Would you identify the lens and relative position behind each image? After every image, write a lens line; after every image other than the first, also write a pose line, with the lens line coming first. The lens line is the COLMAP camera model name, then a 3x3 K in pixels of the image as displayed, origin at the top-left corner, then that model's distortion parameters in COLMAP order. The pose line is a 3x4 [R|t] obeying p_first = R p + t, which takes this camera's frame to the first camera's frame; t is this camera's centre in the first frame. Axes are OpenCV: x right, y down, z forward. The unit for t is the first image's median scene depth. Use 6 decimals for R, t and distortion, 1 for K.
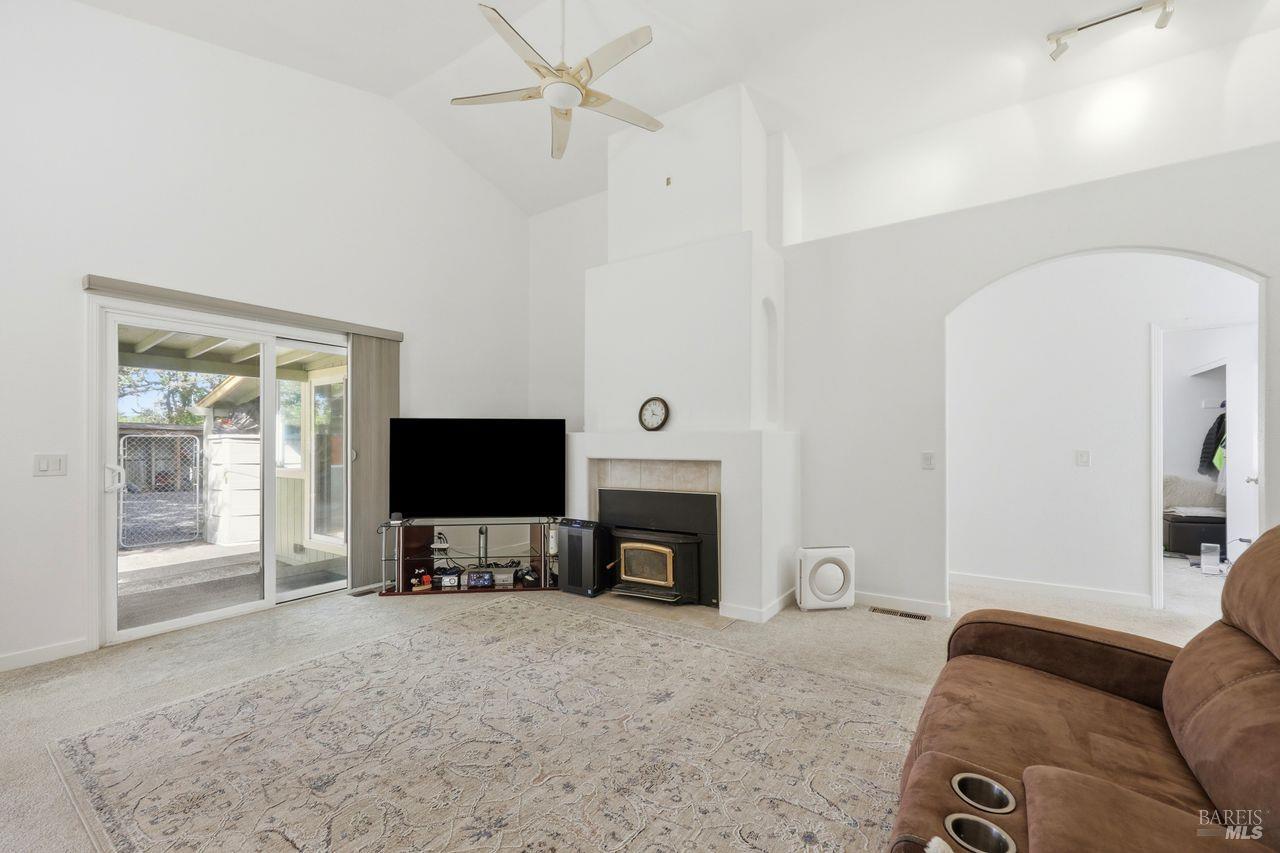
lens RADIAL K [[521.7, 0, 651.5], [0, 521.7, 440.5], [0, 0, 1]] dist [-0.001666, 0.000188]
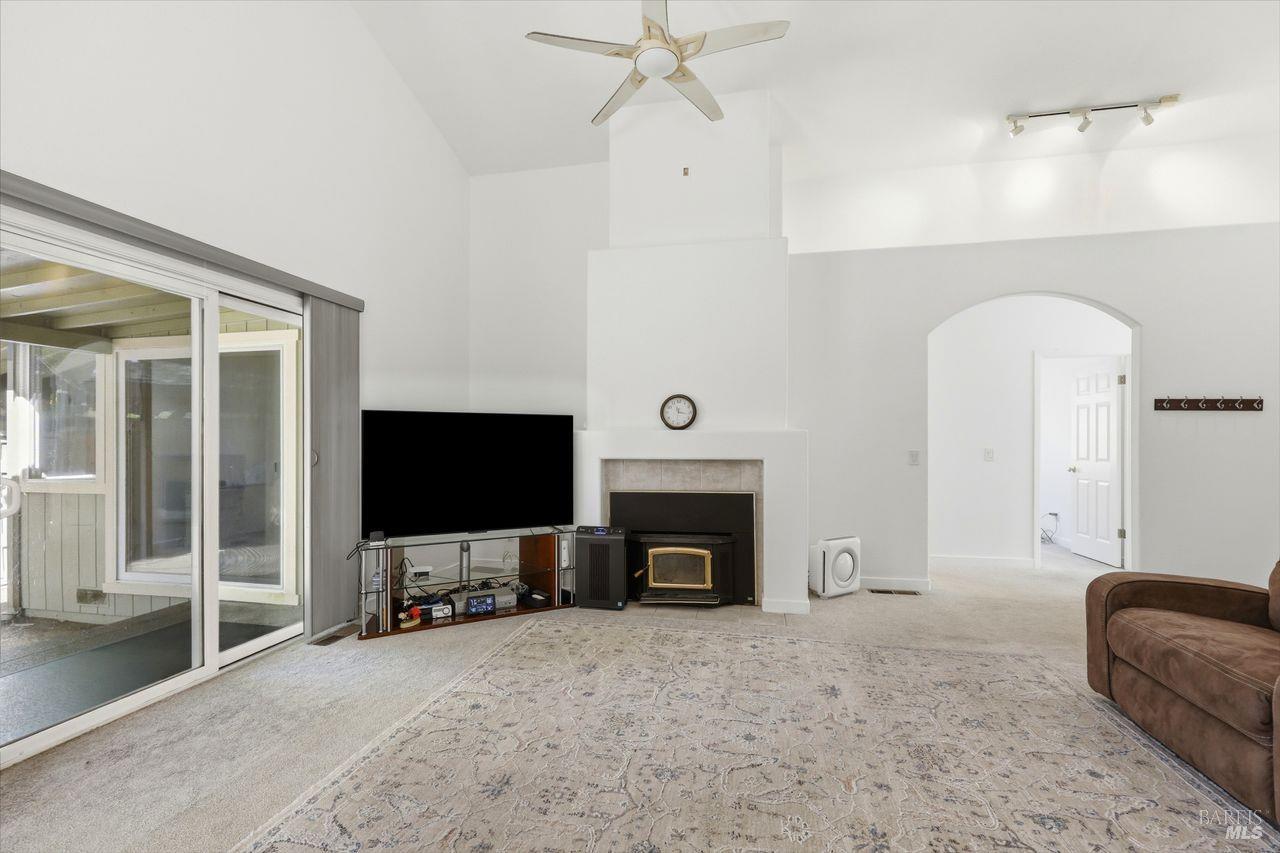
lens RADIAL K [[546.0, 0, 647.7], [0, 546.0, 442.0], [0, 0, 1]] dist [-0.000067, -0.000030]
pose [[0.925632, 0.000933, 0.378423, -0.461194], [-0.002493, 0.999990, 0.003633, 0.000810], [-0.378416, -0.004306, 0.925625, 0.096925]]
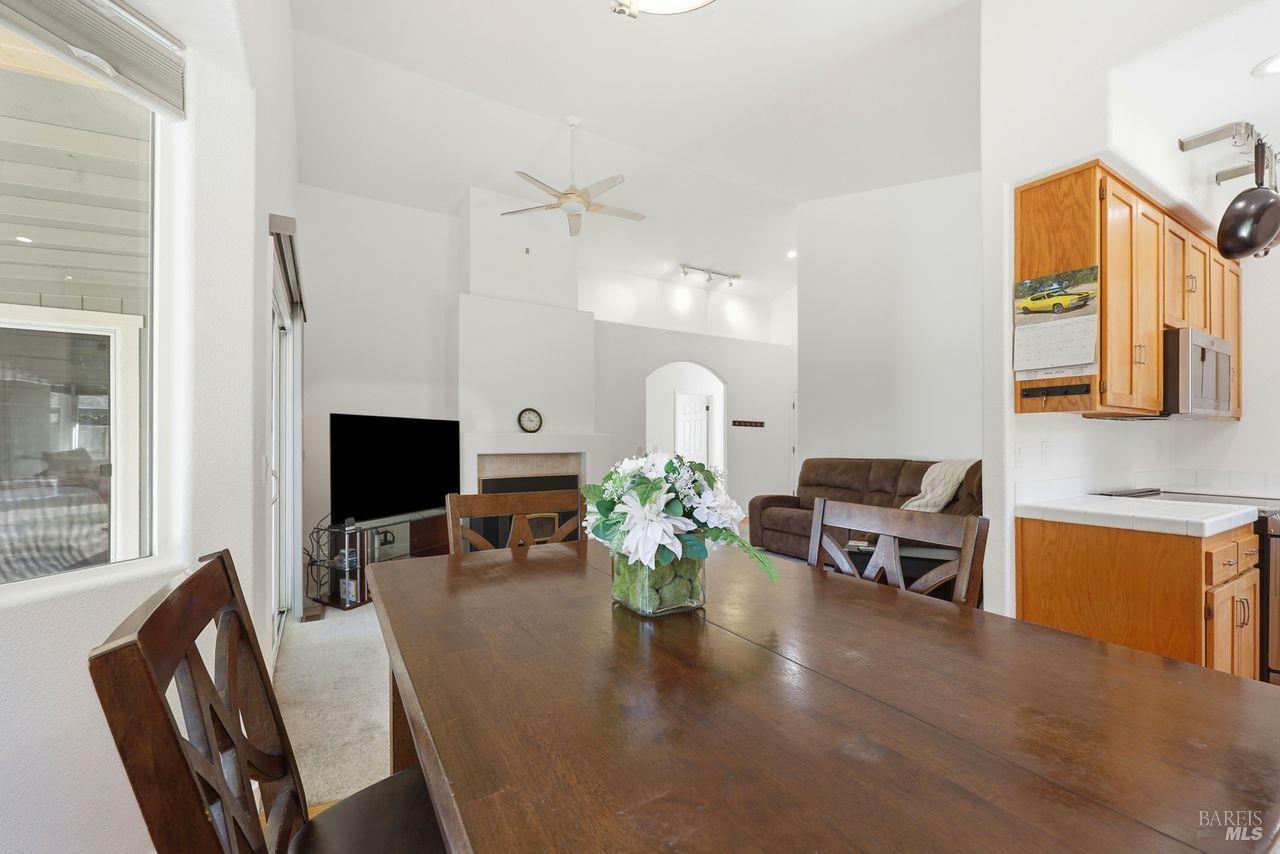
lens RADIAL K [[521.7, 0, 639.8], [0, 521.7, 439.6], [0, 0, 1]] dist [-0.001666, 0.000188]
pose [[0.421168, 0.004644, 0.906971, -1.205737], [-0.003559, 0.999988, -0.003468, 0.003485], [-0.906976, -0.001768, 0.421180, 0.169103]]
